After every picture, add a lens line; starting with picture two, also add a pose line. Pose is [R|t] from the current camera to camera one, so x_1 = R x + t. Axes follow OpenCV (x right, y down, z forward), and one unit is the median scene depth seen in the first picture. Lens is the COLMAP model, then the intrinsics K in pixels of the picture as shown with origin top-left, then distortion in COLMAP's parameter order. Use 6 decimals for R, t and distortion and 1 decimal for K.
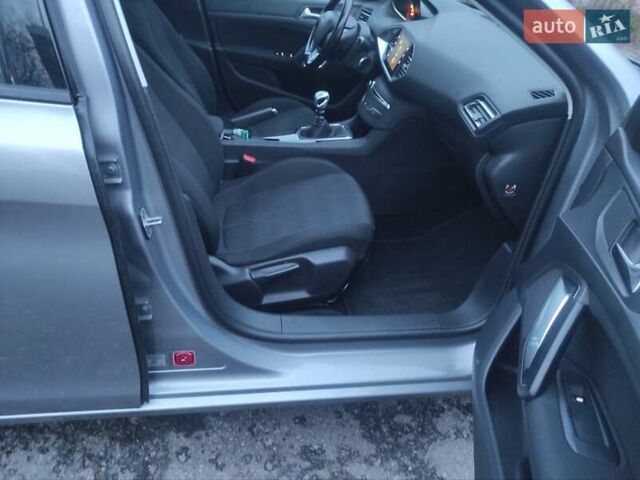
lens RADIAL K [[475.4, 0, 320.0], [0, 475.4, 240.0], [0, 0, 1]] dist [0.005570, 0.002463]
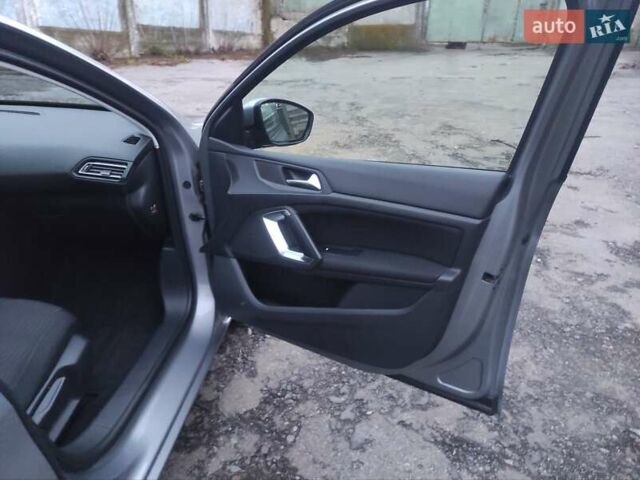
lens RADIAL K [[475.4, 0, 320.0], [0, 475.4, 240.0], [0, 0, 1]] dist [0.005570, 0.002463]
pose [[0.207740, -0.468218, 0.858846, -0.597020], [0.538178, 0.787878, 0.299353, -0.162057], [-0.816828, 0.400024, 0.415659, 0.073920]]
